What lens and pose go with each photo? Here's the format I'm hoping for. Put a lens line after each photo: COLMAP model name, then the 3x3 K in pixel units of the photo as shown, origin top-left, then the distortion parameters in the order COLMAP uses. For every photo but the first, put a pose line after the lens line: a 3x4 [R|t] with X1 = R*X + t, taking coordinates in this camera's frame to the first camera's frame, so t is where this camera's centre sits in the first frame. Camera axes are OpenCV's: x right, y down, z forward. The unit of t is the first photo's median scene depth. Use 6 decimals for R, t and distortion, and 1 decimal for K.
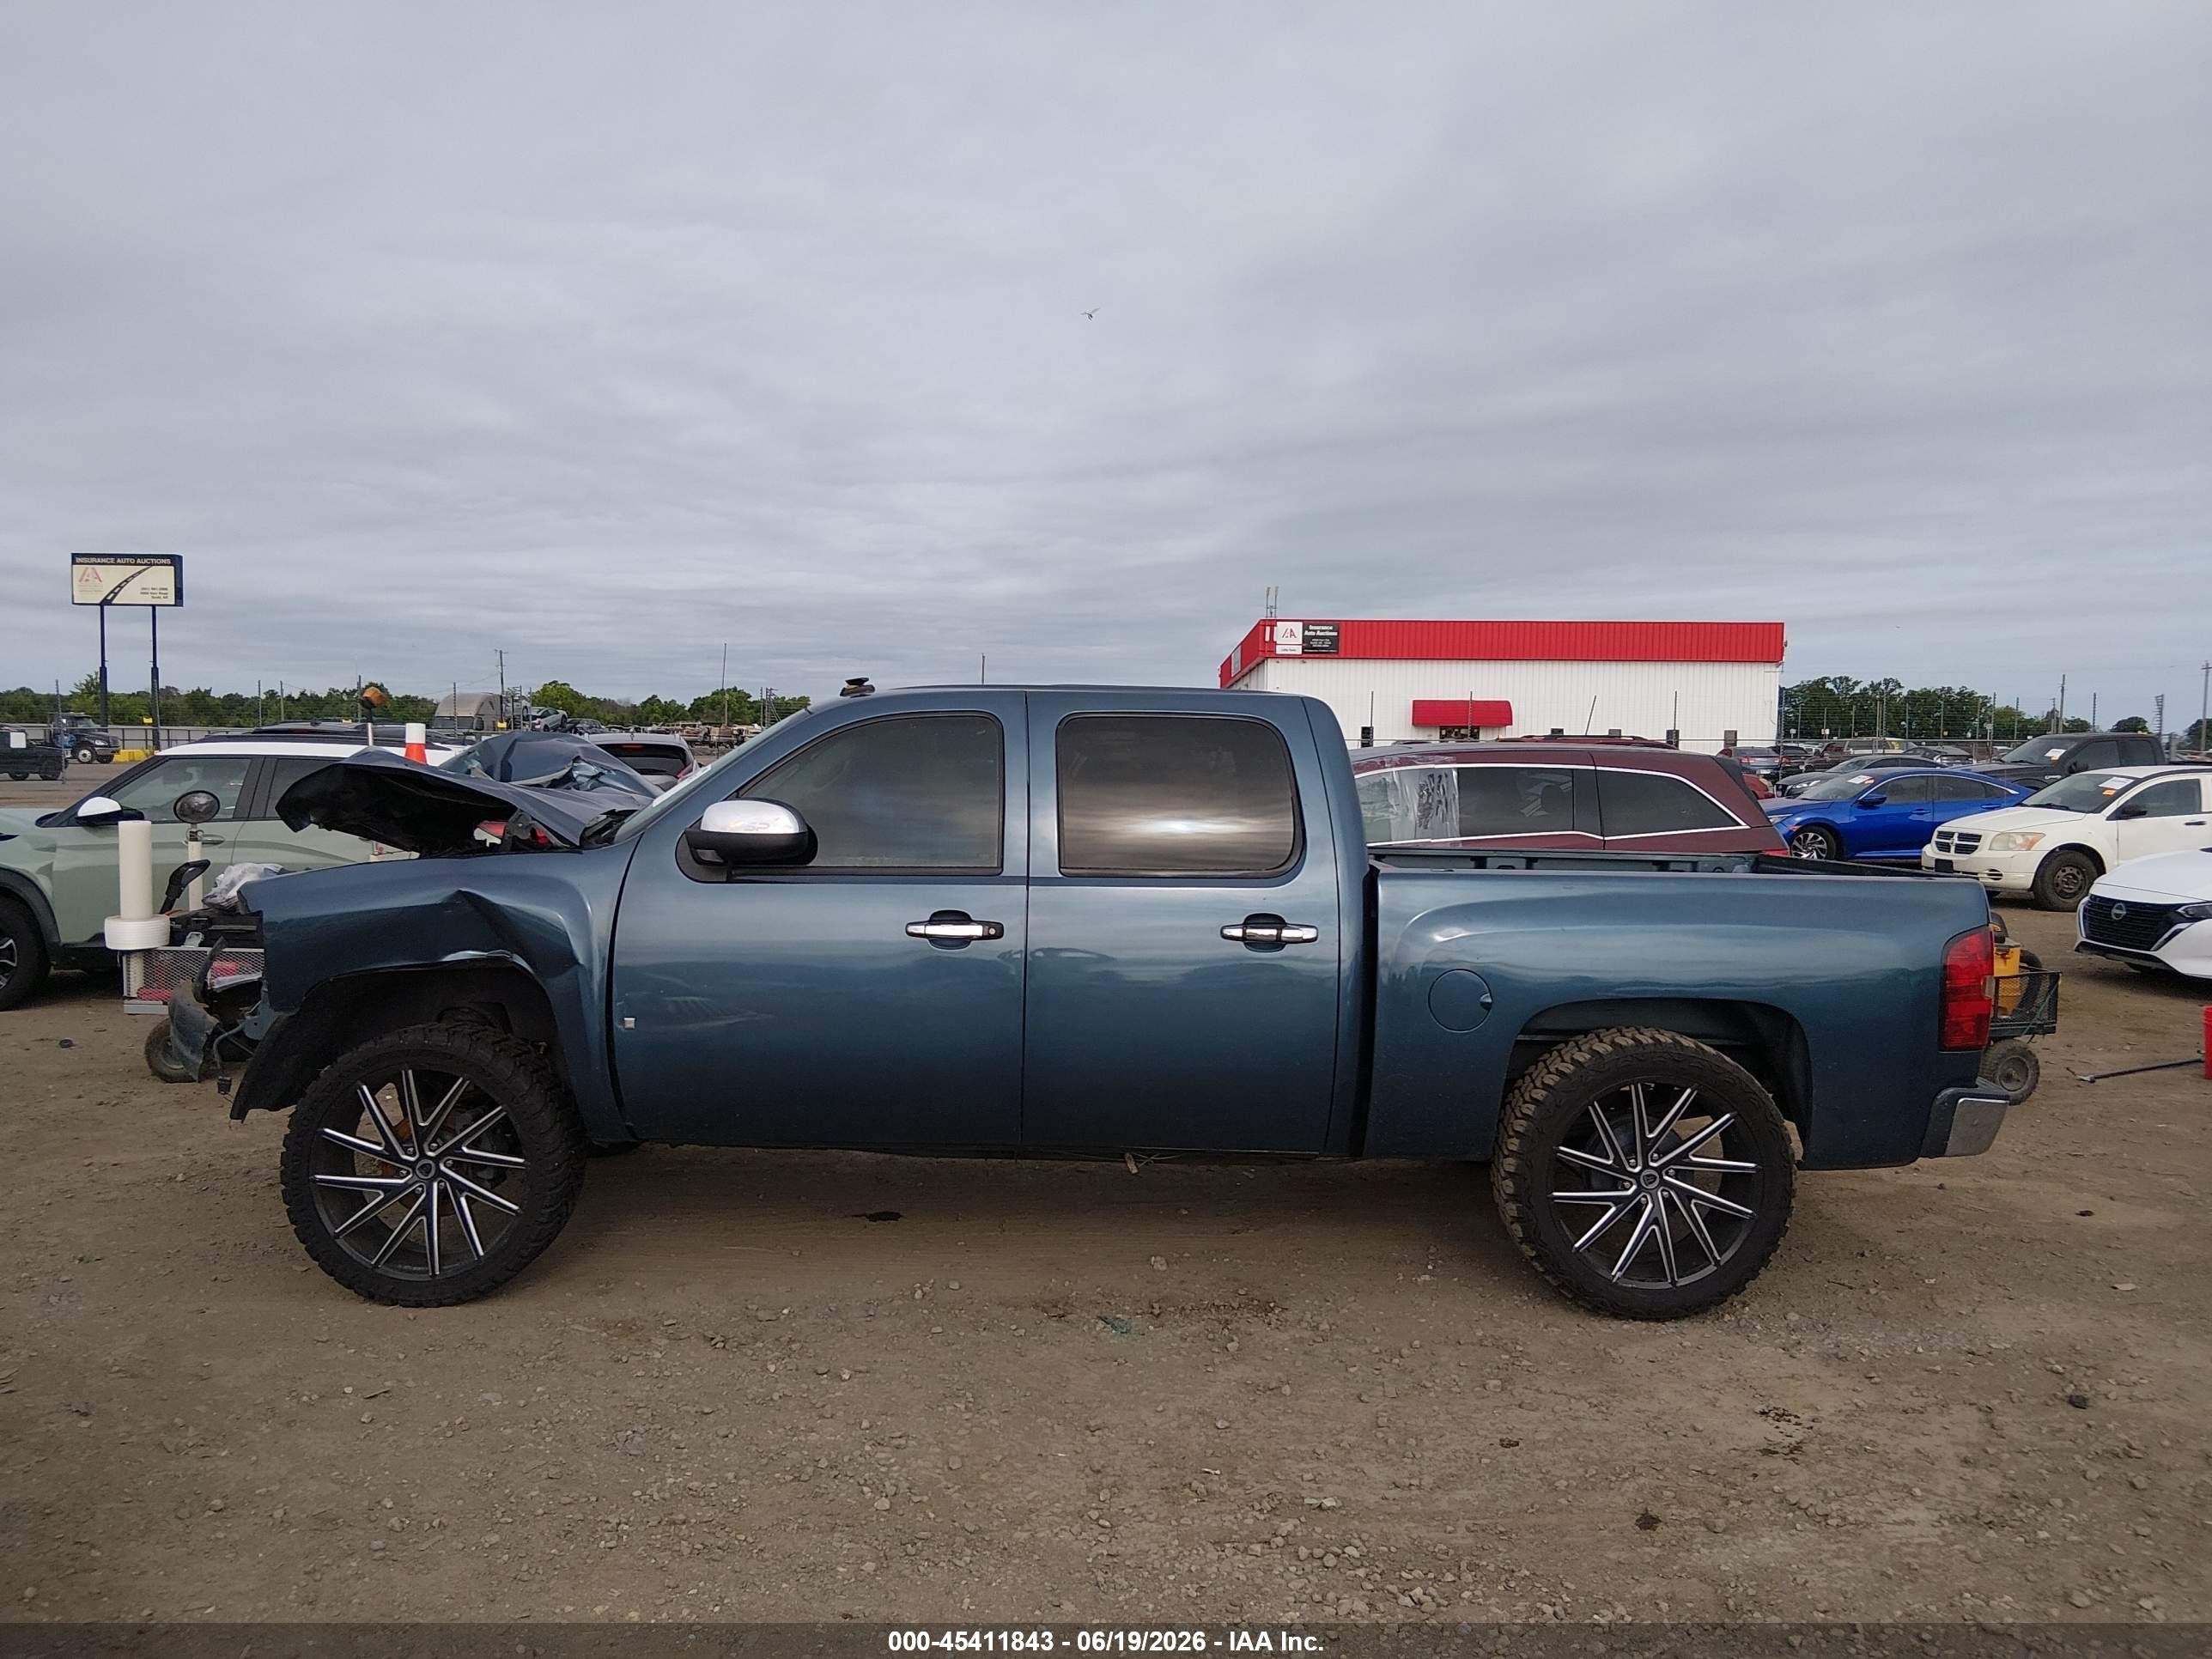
lens RADIAL K [[1672.5, 0, 1094.0], [0, 1672.5, 809.0], [0, 0, 1]] dist [0.059270, -0.068595]
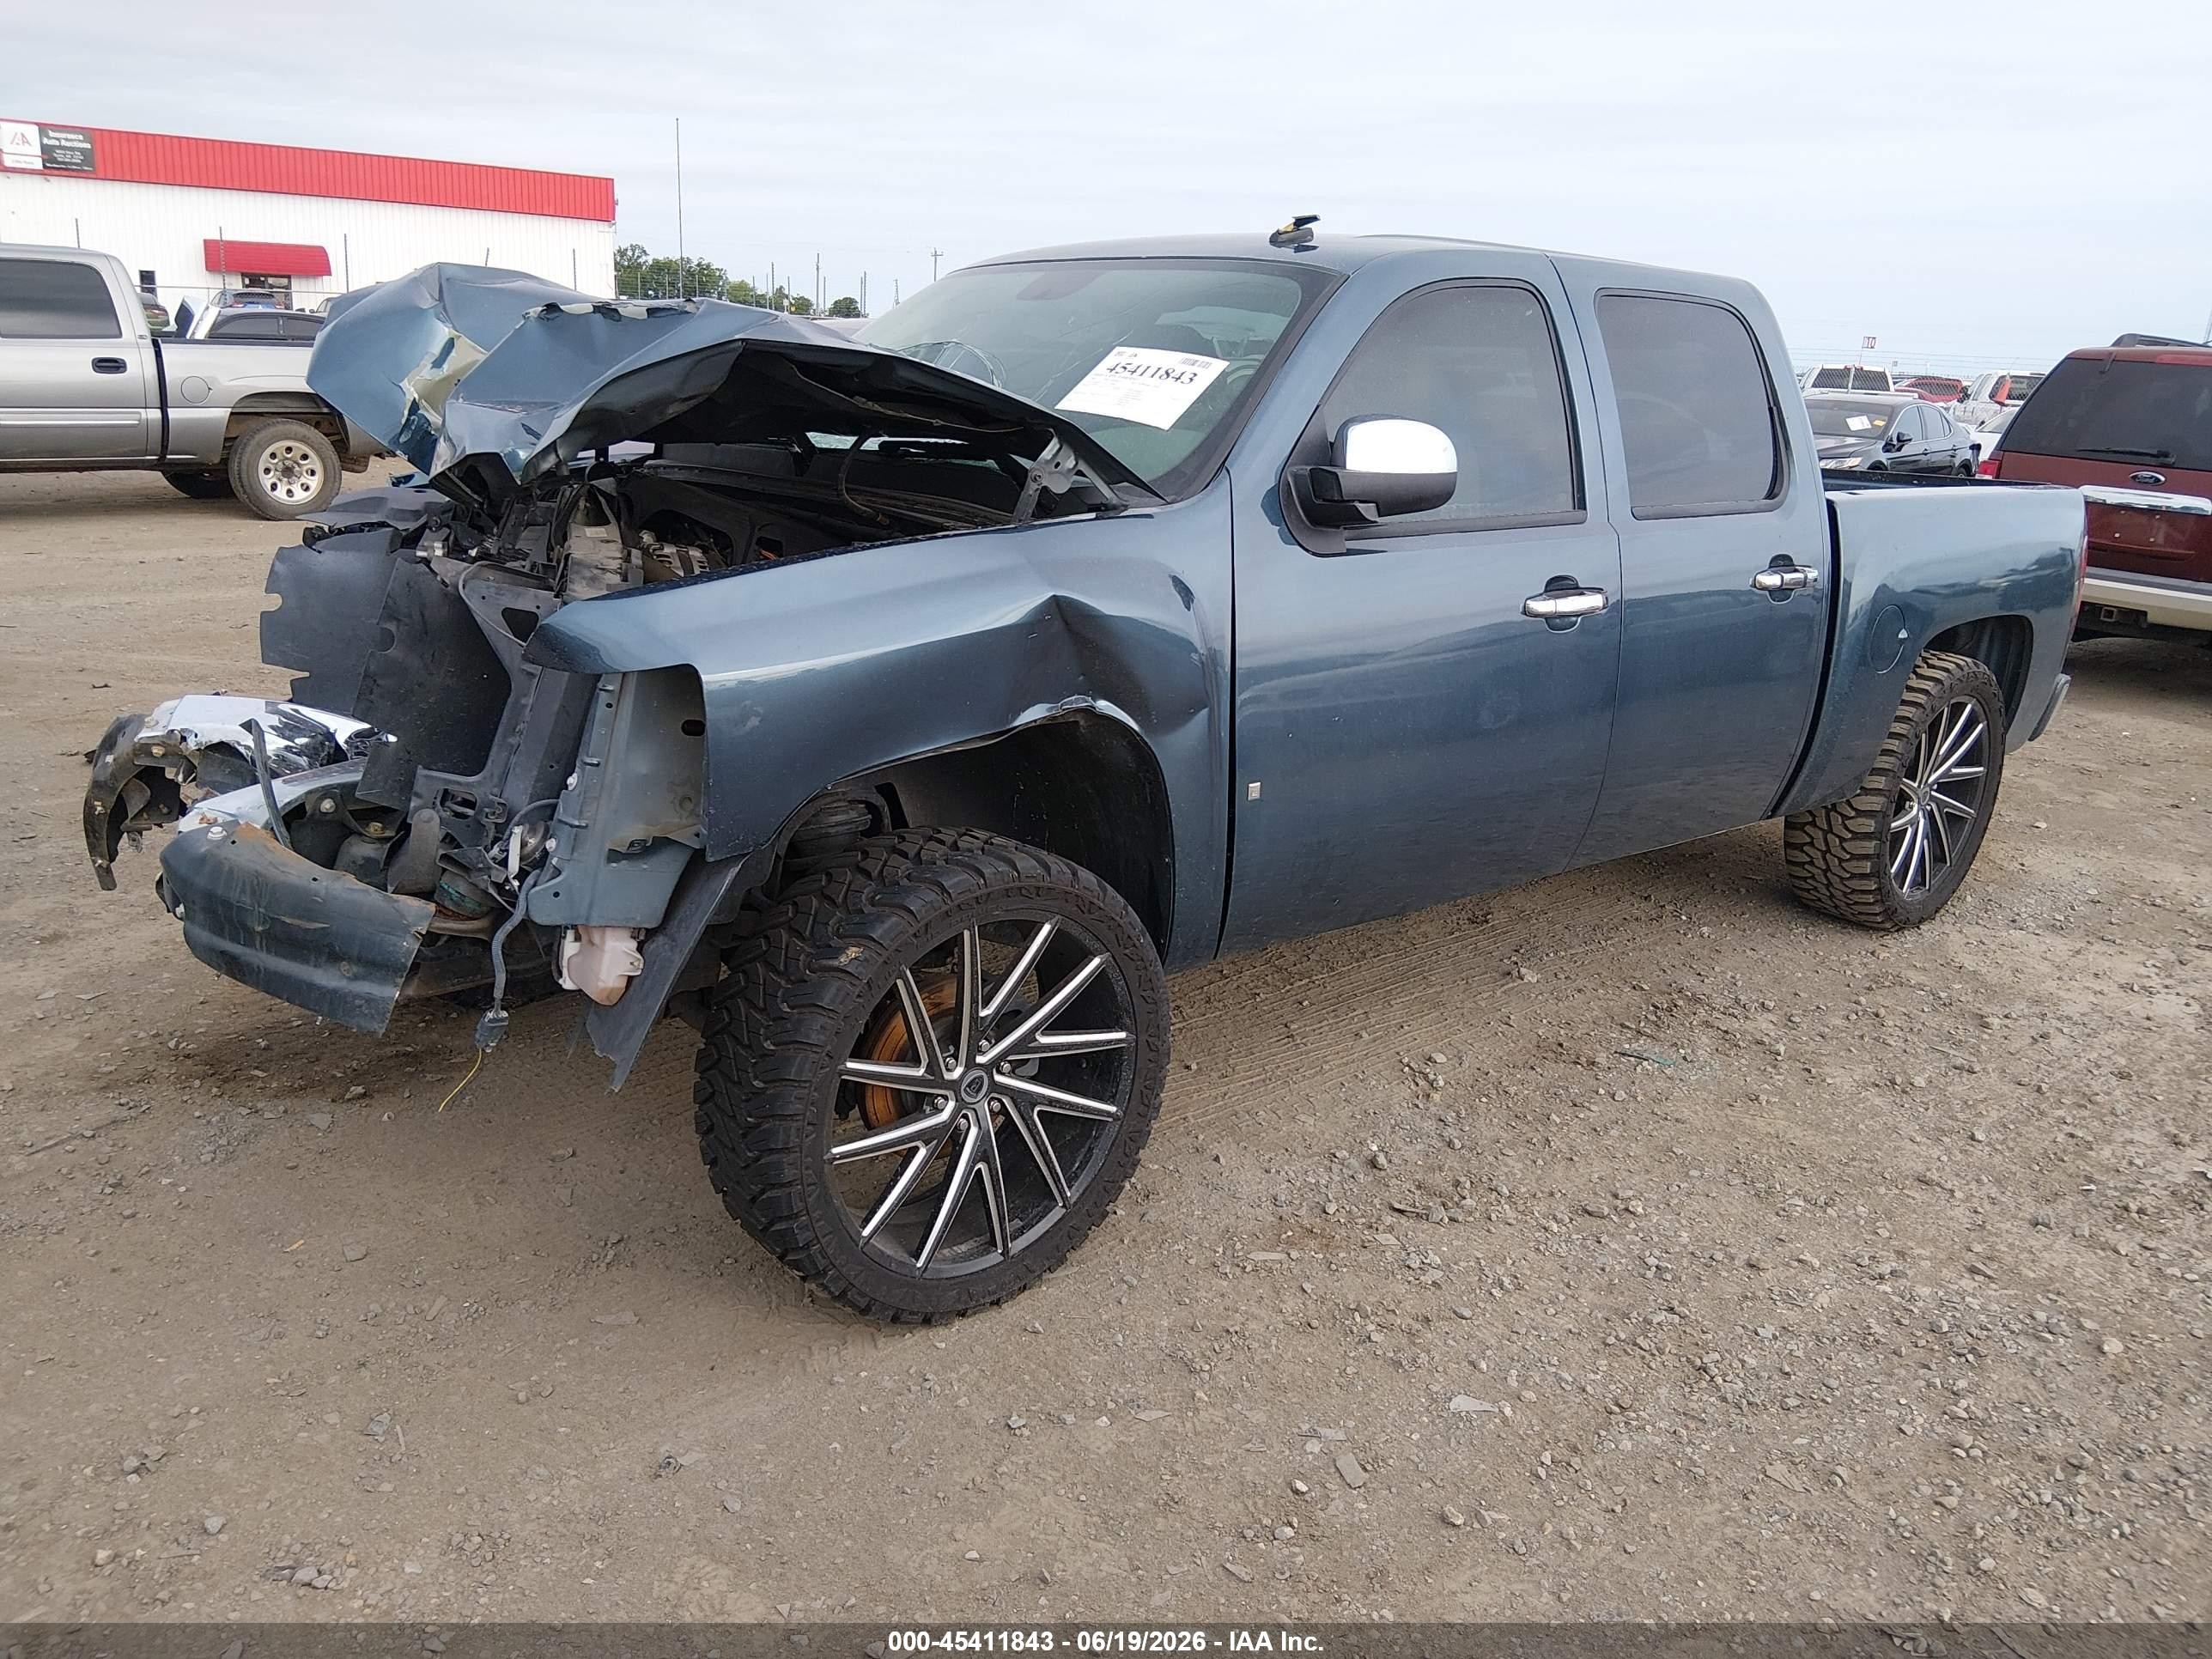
lens RADIAL K [[1672.5, 0, 1115.2], [0, 1672.5, 849.3], [0, 0, 1]] dist [0.059270, -0.068595]
pose [[0.768405, -0.164255, 0.618526, -0.684639], [-0.008412, 0.963825, 0.266403, -0.016563], [-0.639908, -0.209908, 0.739226, 0.552821]]
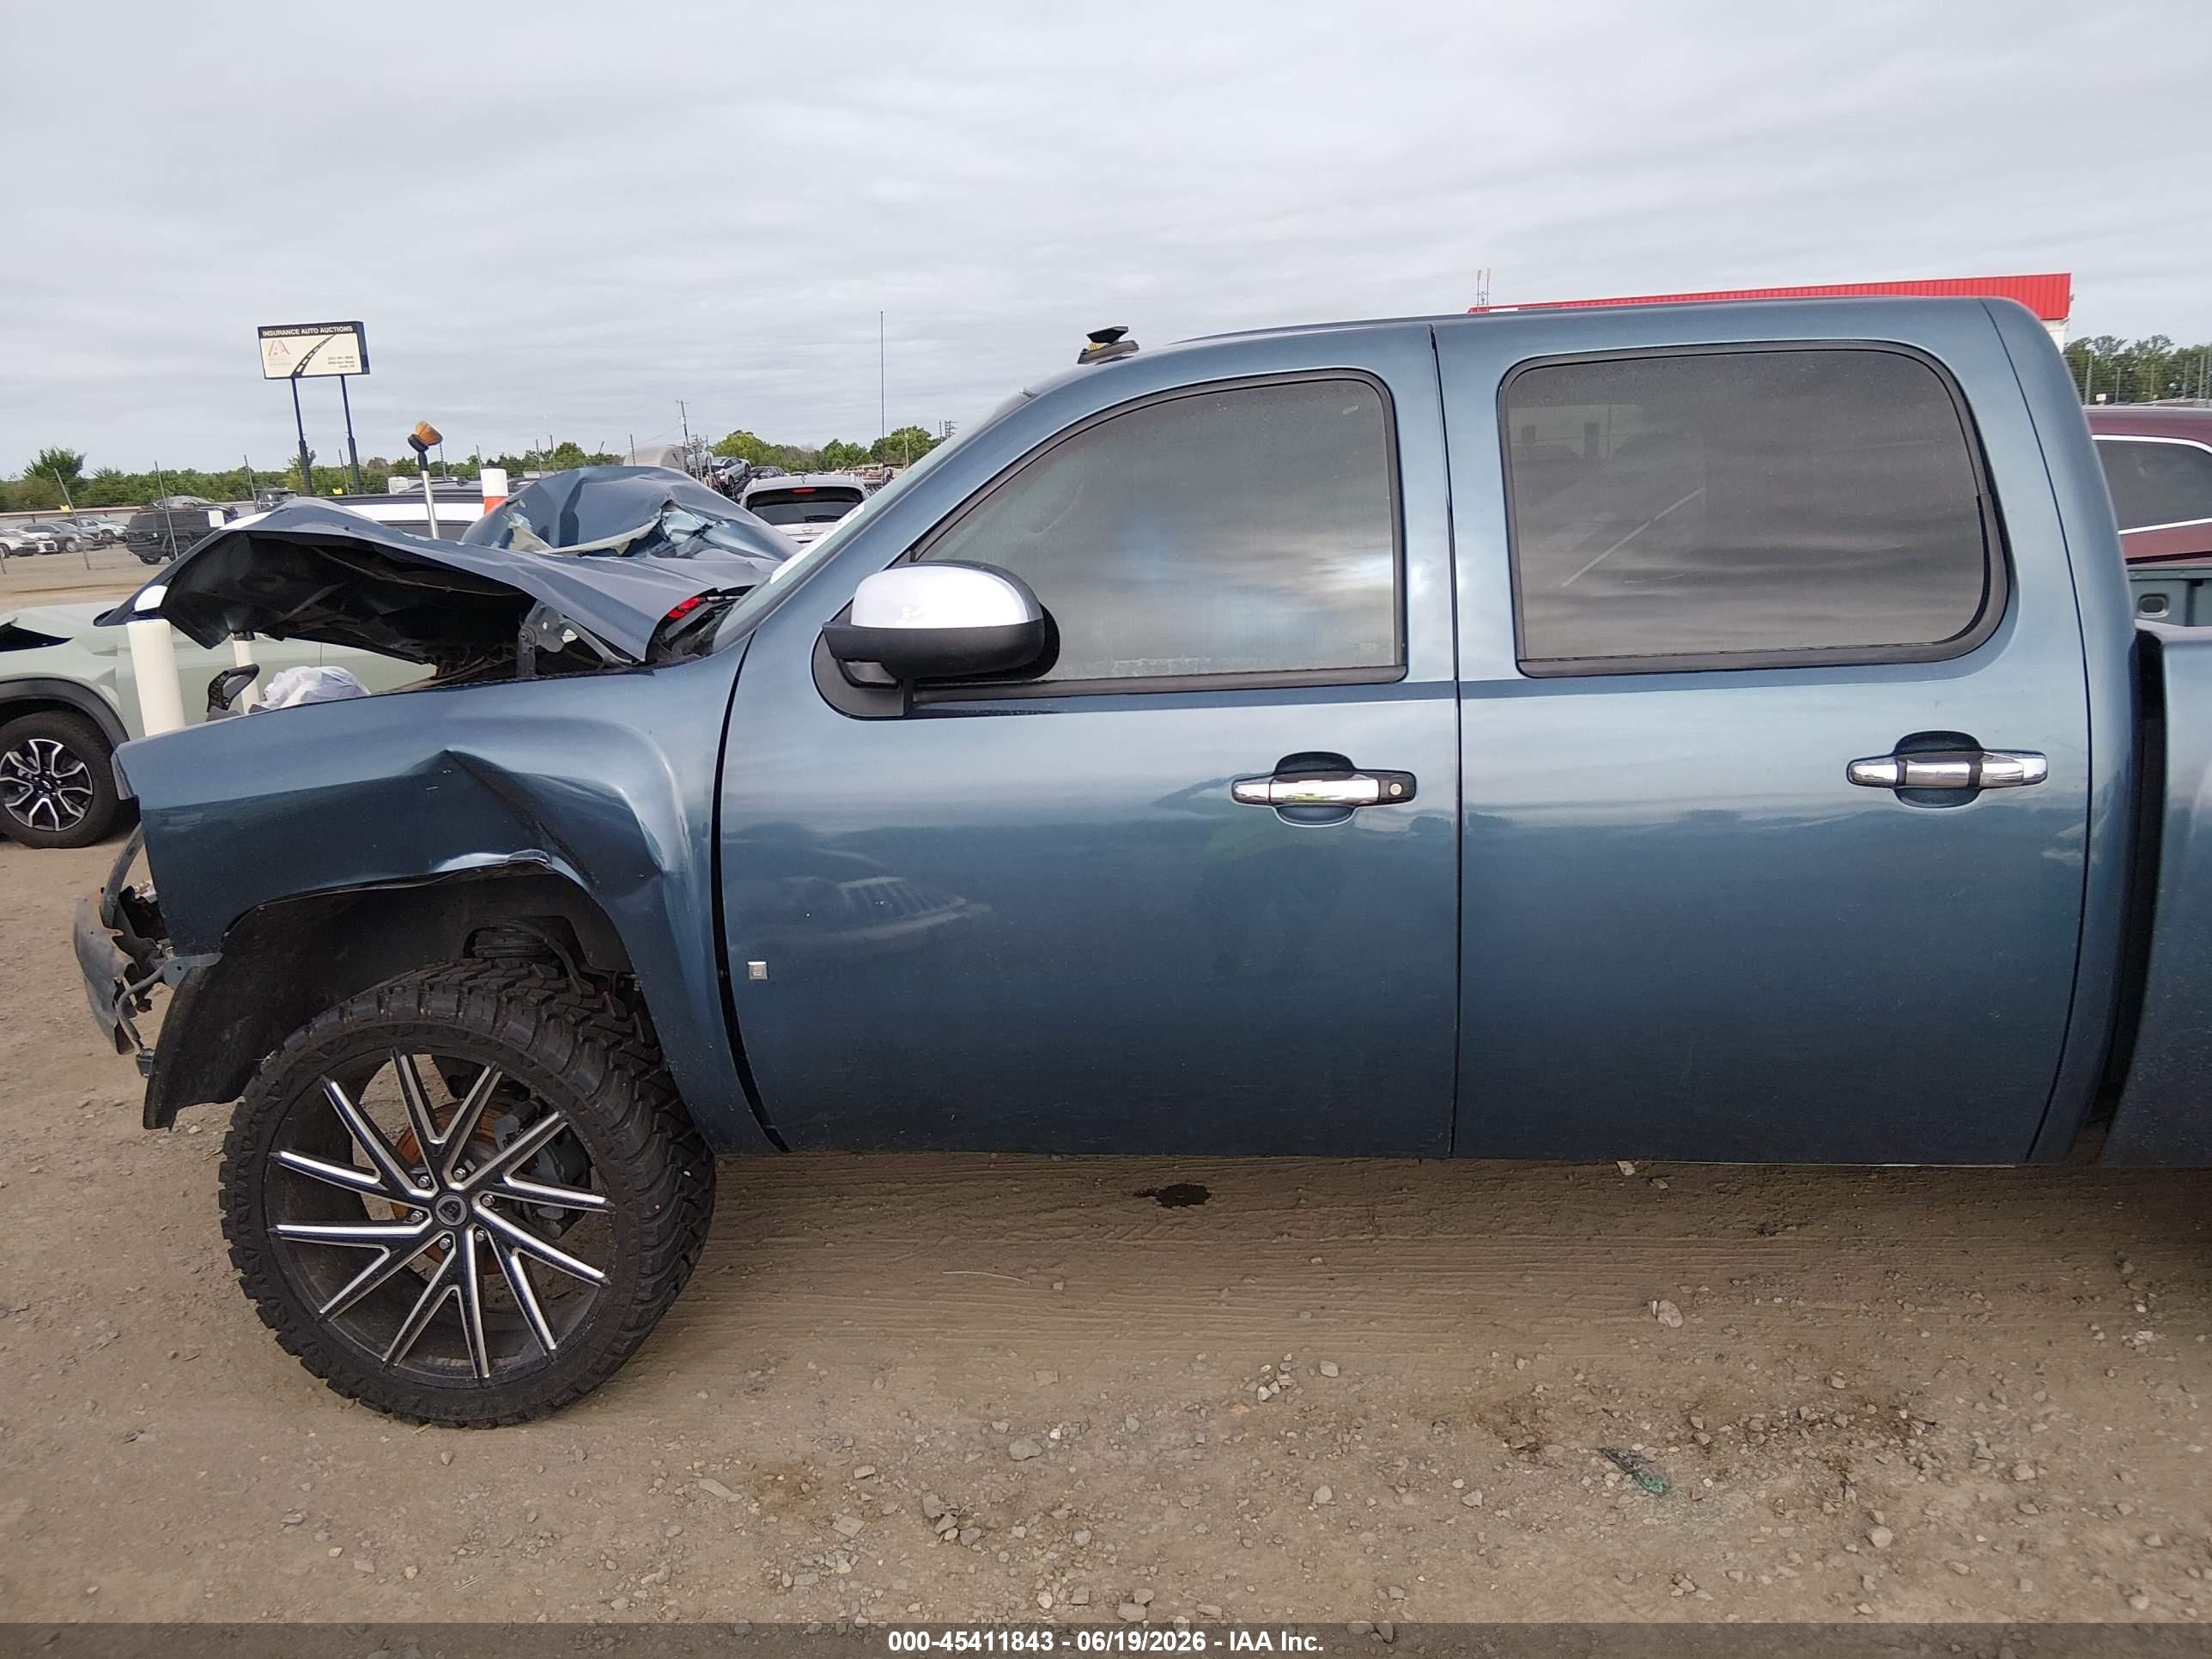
lens RADIAL K [[1672.5, 0, 1080.3], [0, 1672.5, 833.5], [0, 0, 1]] dist [0.059270, -0.068595]
pose [[0.991537, -0.032358, -0.125726, -0.091894], [0.053732, 0.983886, 0.170534, -0.009048], [0.118181, -0.175846, 0.977298, 0.452863]]
